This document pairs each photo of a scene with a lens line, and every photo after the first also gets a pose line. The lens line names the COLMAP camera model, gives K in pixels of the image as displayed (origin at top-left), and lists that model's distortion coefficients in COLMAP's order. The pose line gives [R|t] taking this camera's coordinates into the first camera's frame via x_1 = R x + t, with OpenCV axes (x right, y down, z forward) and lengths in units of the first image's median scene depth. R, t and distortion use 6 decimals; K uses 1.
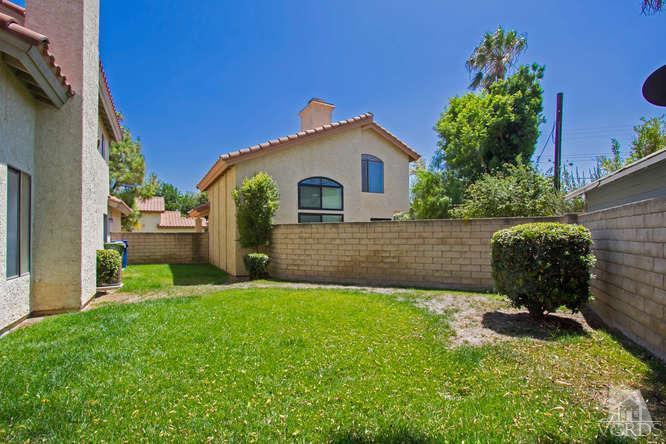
lens RADIAL K [[334.9, 0, 333.3], [0, 334.9, 240.7], [0, 0, 1]] dist [0.001915, 0.000000]
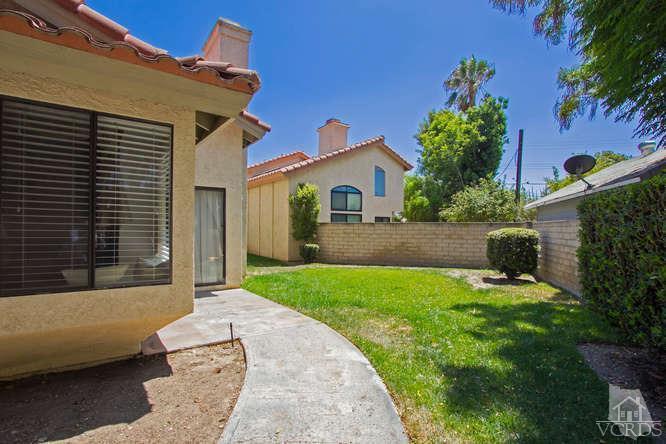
lens RADIAL K [[334.9, 0, 333.3], [0, 334.9, 240.7], [0, 0, 1]] dist [0.001915, 0.000000]
pose [[0.994544, 0.008929, 0.103939, -0.233195], [-0.011289, 0.999691, 0.022143, -0.005220], [-0.103709, -0.023196, 0.994337, -0.304769]]
